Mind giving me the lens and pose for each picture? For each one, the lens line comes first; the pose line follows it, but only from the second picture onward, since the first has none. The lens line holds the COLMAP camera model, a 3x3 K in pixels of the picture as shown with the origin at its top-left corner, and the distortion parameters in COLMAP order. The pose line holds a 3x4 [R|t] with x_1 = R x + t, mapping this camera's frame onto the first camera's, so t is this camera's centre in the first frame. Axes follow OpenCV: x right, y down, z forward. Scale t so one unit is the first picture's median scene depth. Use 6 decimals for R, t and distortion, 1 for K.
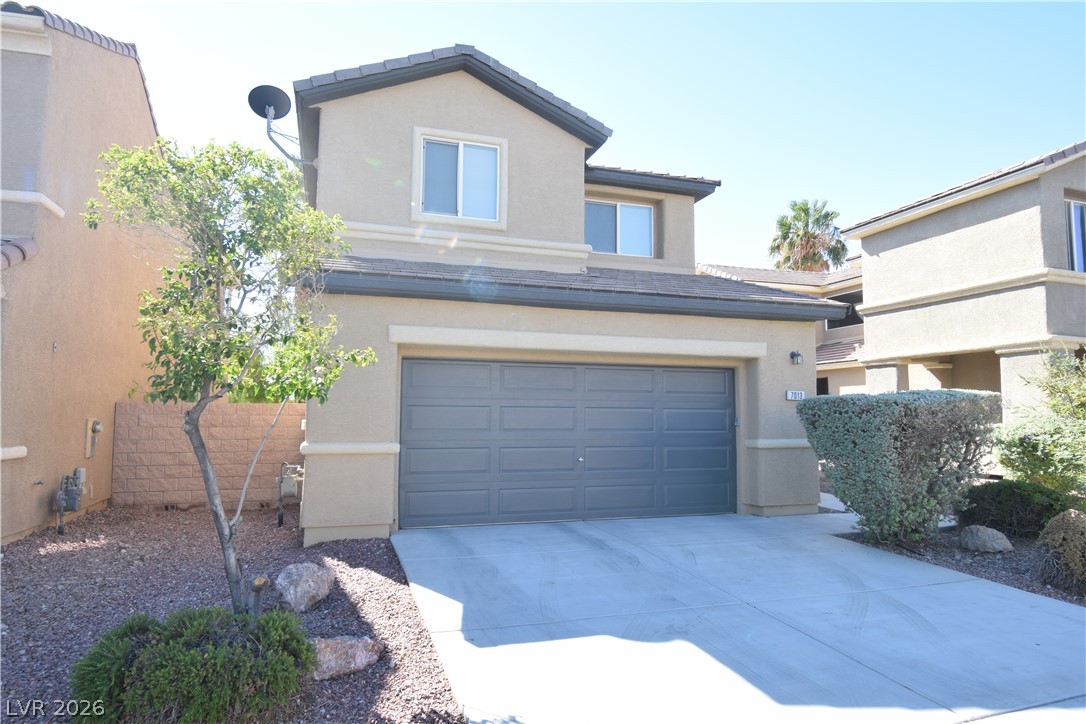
lens RADIAL K [[663.8, 0, 543.0], [0, 663.8, 362.0], [0, 0, 1]] dist [0.005380, -0.018776]
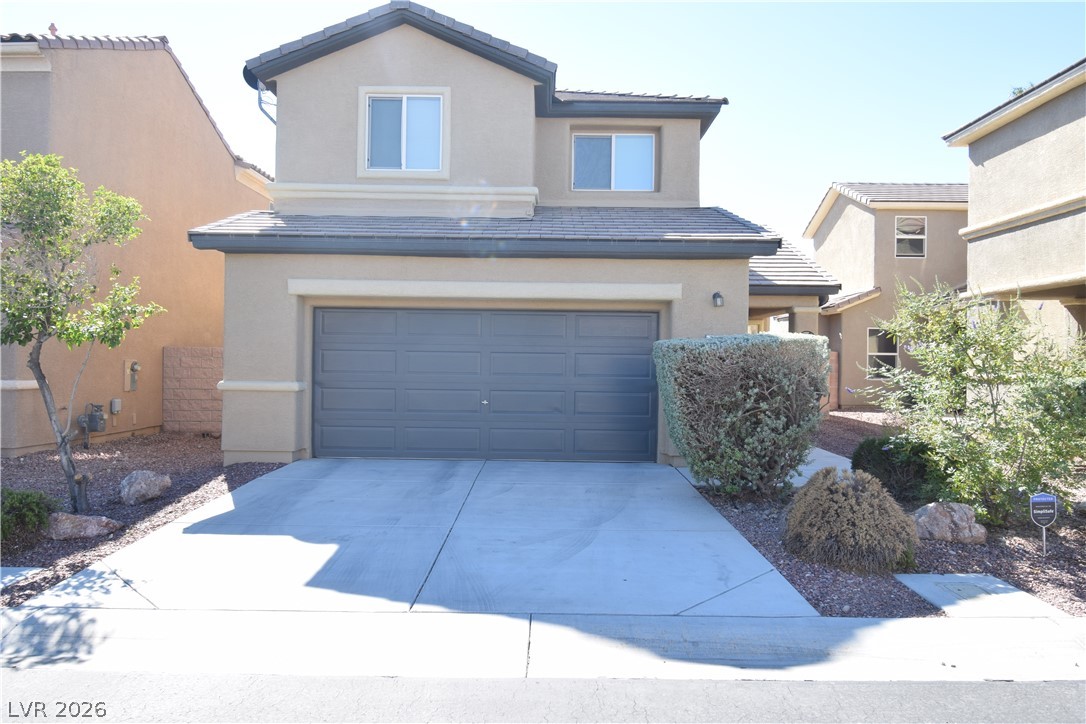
lens RADIAL K [[745.0, 0, 543.0], [0, 745.0, 362.0], [0, 0, 1]] dist [-0.007497, -0.004234]
pose [[0.947089, 0.007708, -0.320877, 0.460432], [0.018057, 0.996849, 0.077242, -0.003666], [0.320462, -0.078949, 0.943966, -0.057579]]
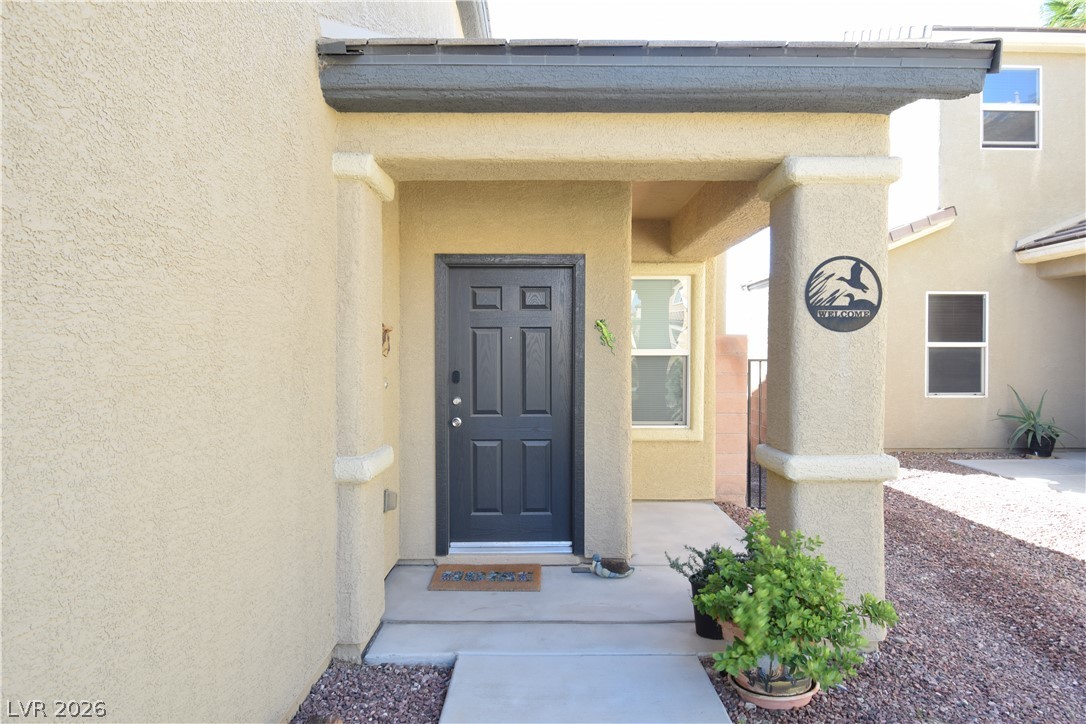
lens RADIAL K [[683.5, 0, 543.0], [0, 683.5, 362.0], [0, 0, 1]] dist [-0.000422, -0.000430]
pose [[0.948770, 0.001242, -0.315965, 0.447803], [0.028046, 0.995714, 0.088129, 0.077856], [0.314721, -0.092476, 0.944669, 1.147900]]
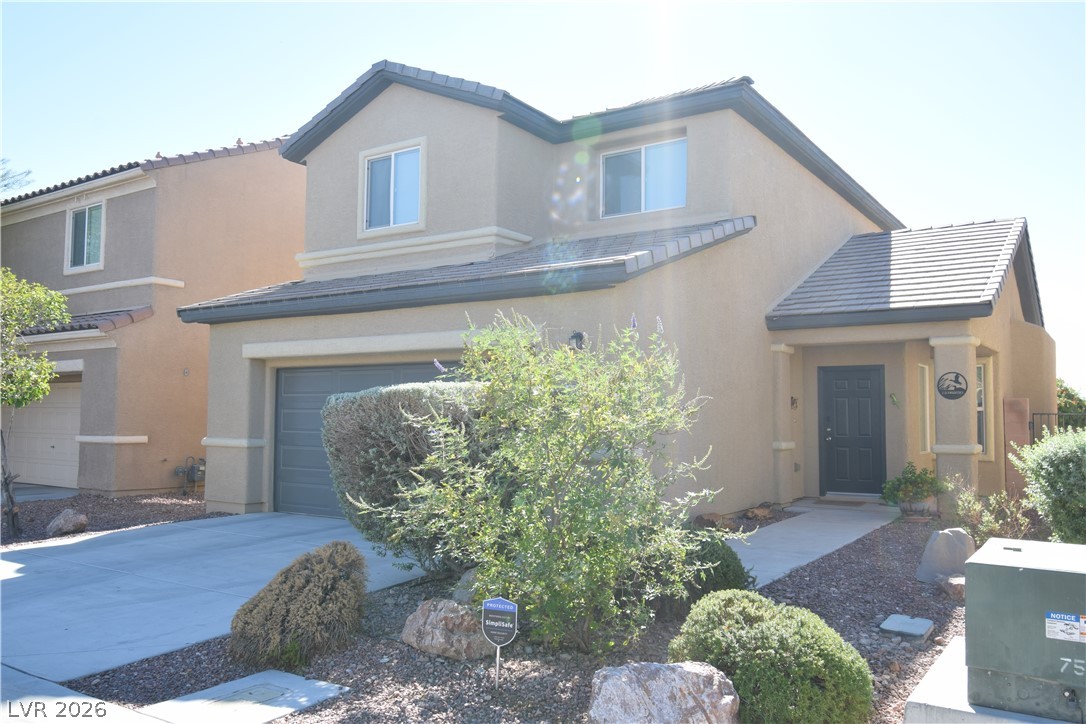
lens RADIAL K [[862.6, 0, 543.0], [0, 862.6, 362.0], [0, 0, 1]] dist [-0.009324, -0.002137]
pose [[0.607943, -0.051166, -0.792331, 1.076501], [0.062447, 0.997911, -0.016527, 0.030366], [0.791521, -0.039432, 0.609868, 0.357929]]
